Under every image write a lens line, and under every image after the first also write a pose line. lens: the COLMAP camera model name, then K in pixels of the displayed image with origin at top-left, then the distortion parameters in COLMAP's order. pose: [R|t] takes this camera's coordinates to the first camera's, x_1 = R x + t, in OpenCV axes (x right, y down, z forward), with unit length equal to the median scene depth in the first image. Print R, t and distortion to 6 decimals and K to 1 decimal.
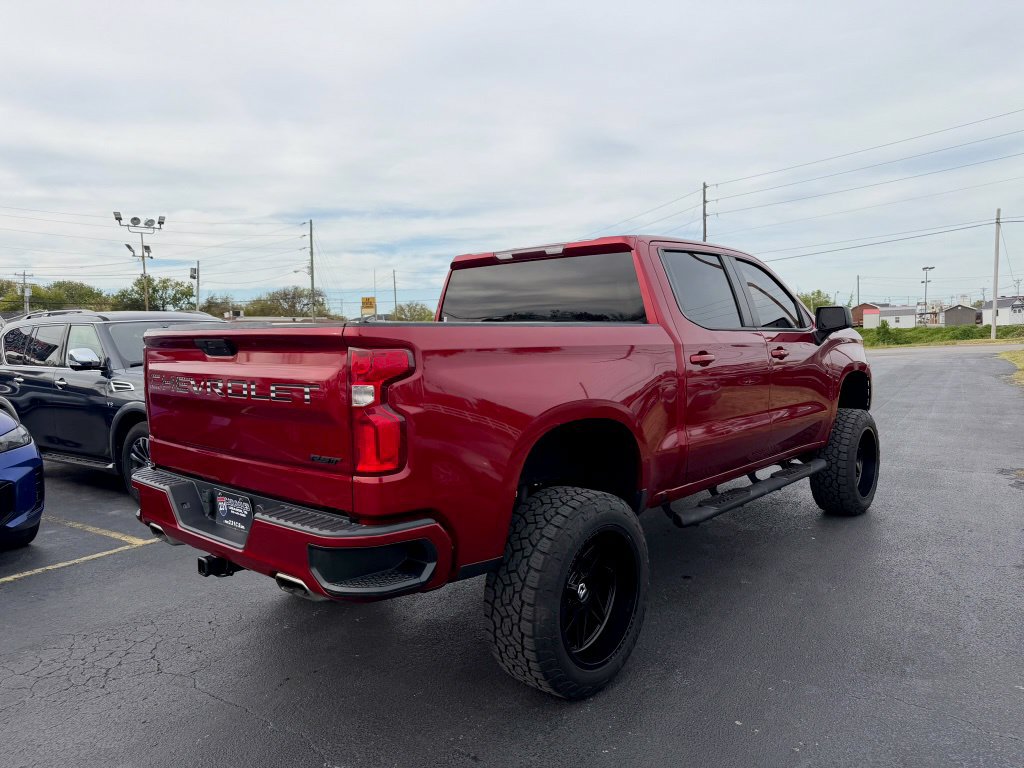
lens RADIAL K [[734.4, 0, 512.0], [0, 734.4, 384.0], [0, 0, 1]] dist [0.087556, -0.135632]
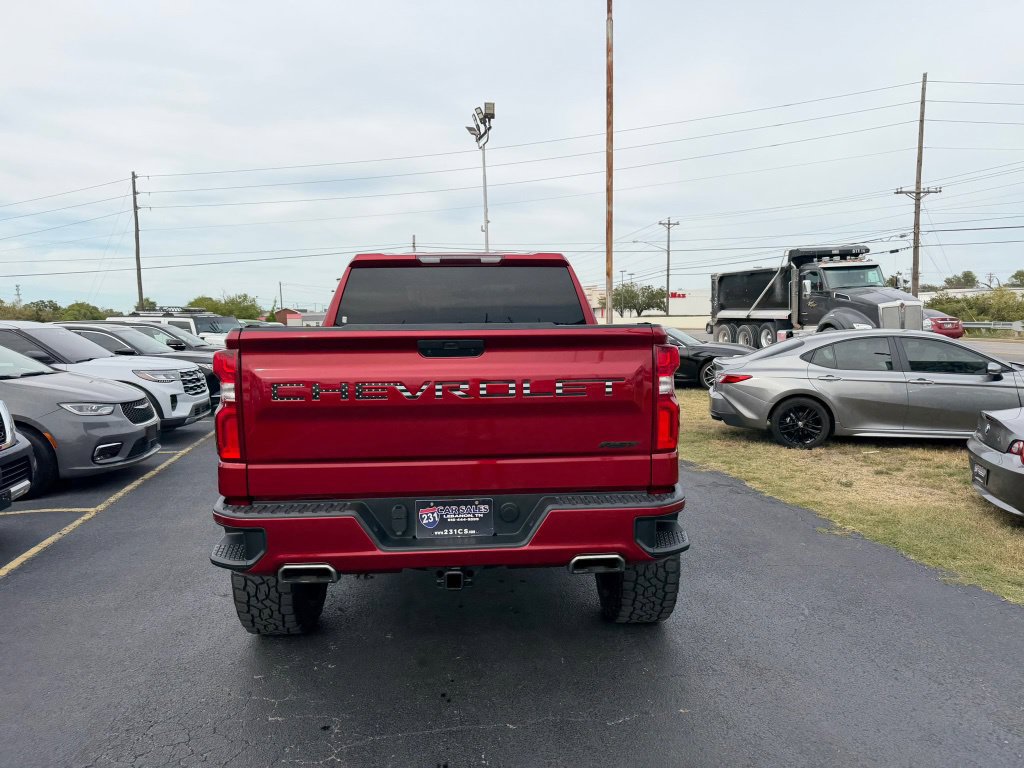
lens RADIAL K [[734.4, 0, 512.0], [0, 734.4, 384.0], [0, 0, 1]] dist [0.087556, -0.135632]
pose [[0.709338, -0.046406, 0.703340, -0.882988], [0.049033, 0.998662, 0.016440, -0.012996], [-0.703161, 0.022825, 0.710664, 0.239706]]
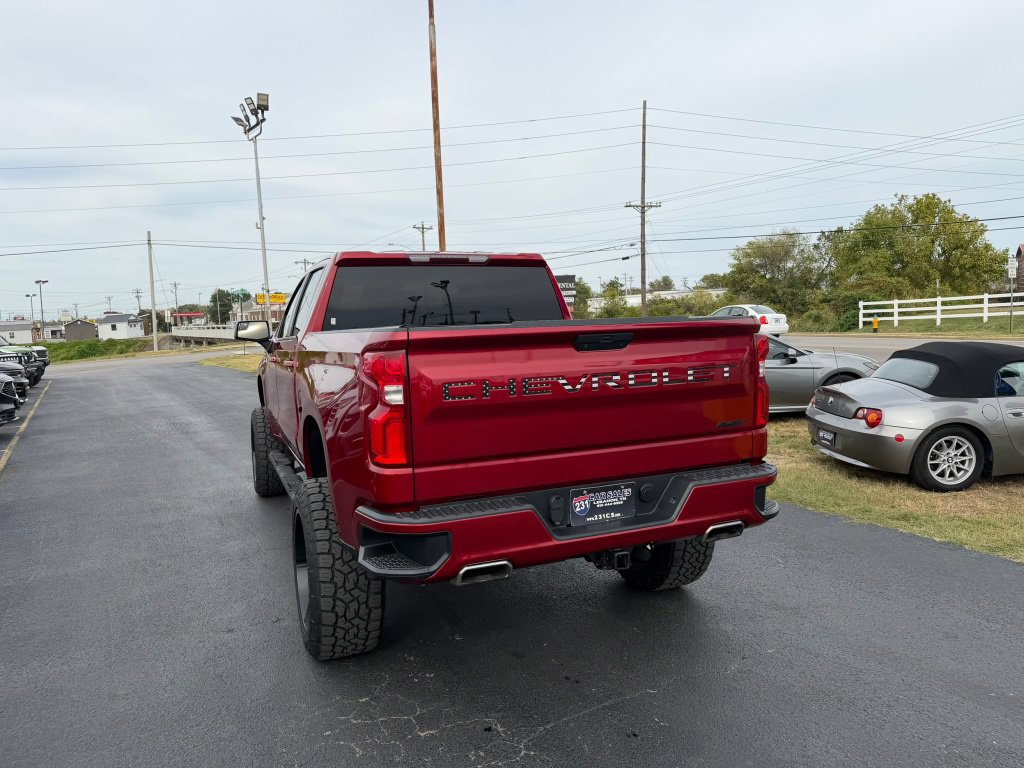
lens RADIAL K [[738.5, 0, 509.0], [0, 738.5, 387.6], [0, 0, 1]] dist [0.065819, -0.067005]
pose [[0.415102, -0.075726, 0.906618, -1.191791], [0.091271, 0.994969, 0.041317, -0.035267], [-0.905185, 0.065597, 0.419925, 0.612624]]
